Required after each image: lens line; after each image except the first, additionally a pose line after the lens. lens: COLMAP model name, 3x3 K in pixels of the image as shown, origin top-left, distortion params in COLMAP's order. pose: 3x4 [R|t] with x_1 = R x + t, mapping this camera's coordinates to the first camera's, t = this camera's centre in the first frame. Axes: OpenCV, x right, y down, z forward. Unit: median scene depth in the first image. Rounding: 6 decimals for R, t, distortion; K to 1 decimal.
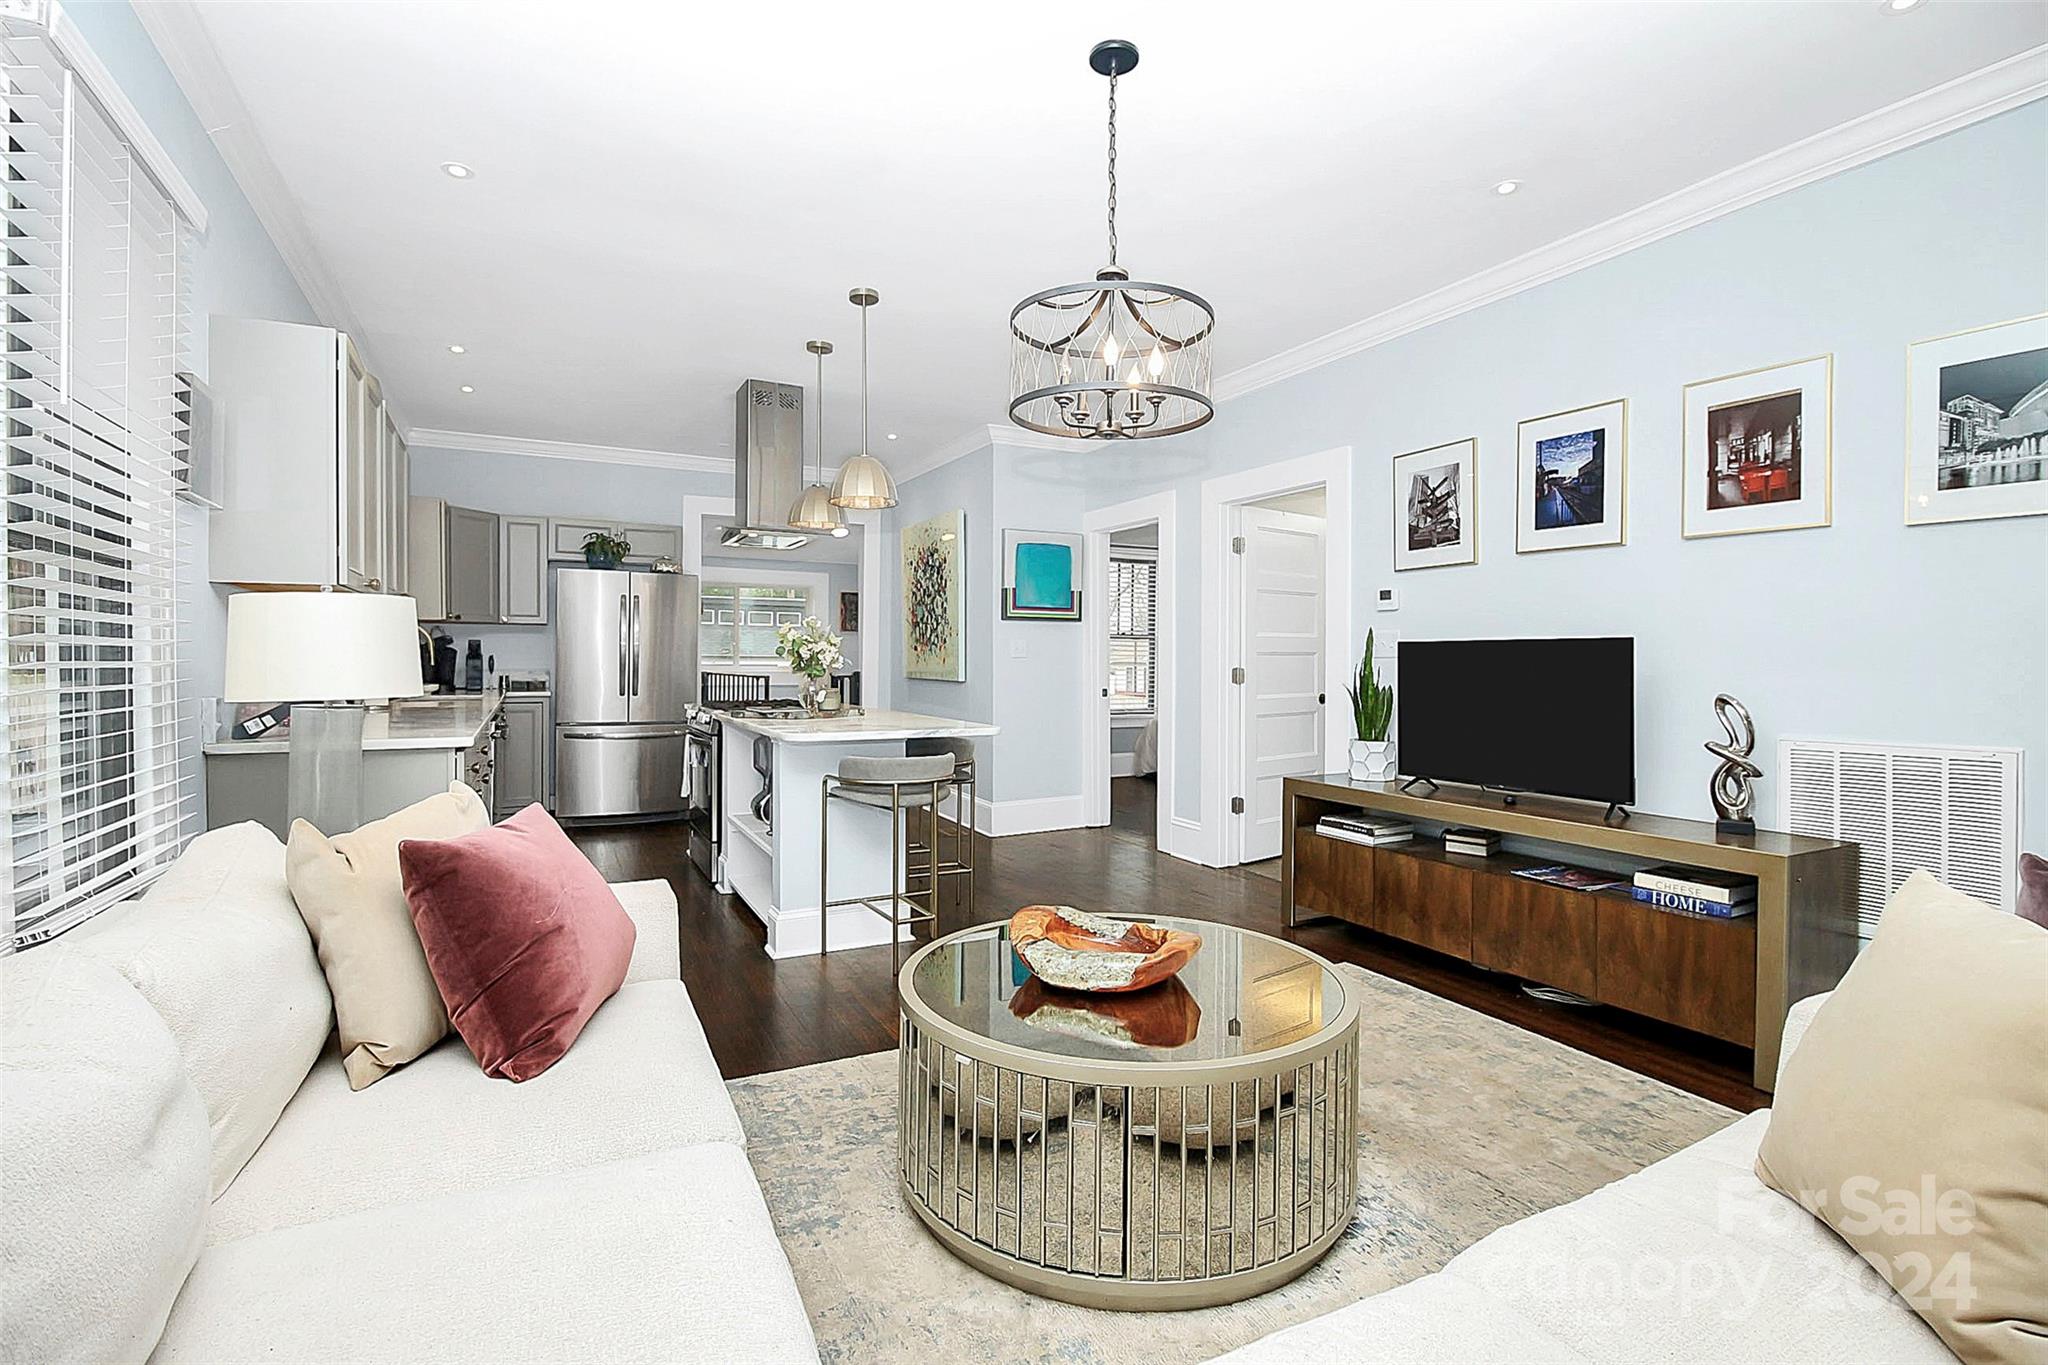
lens RADIAL K [[947.0, 0, 1056.3], [0, 947.0, 656.7], [0, 0, 1]] dist [-0.001369, -0.000359]
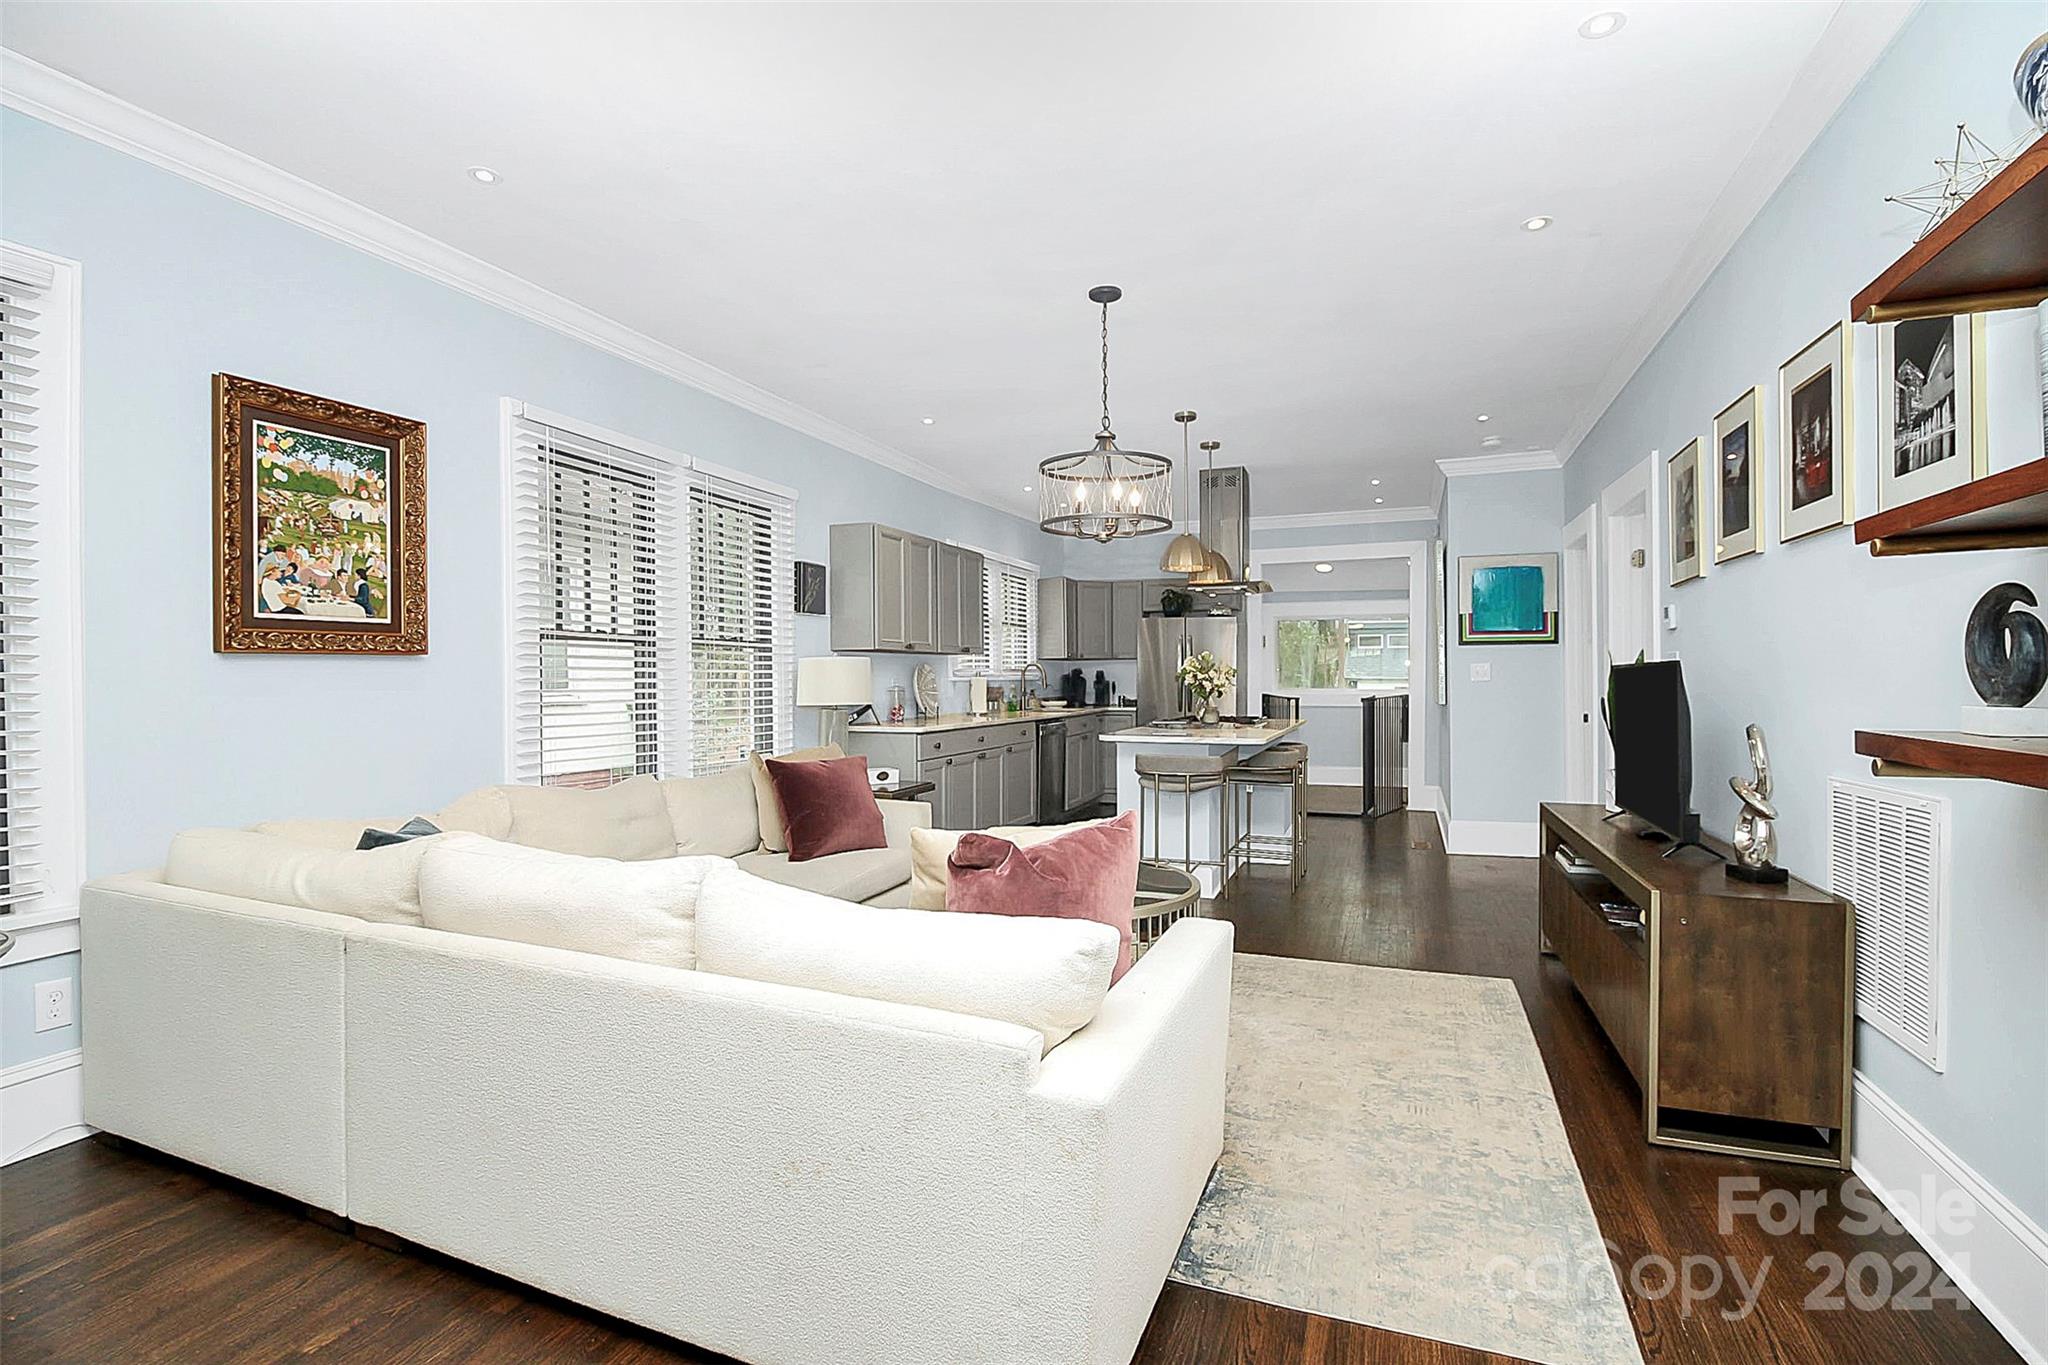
lens RADIAL K [[979.5, 0, 1031.5], [0, 979.5, 667.2], [0, 0, 1]] dist [-0.000451, -0.000941]
pose [[0.657091, -0.015605, -0.753650, 0.439274], [0.006370, 0.999865, -0.015149, -0.001591], [0.753784, 0.005154, 0.657102, -0.048705]]
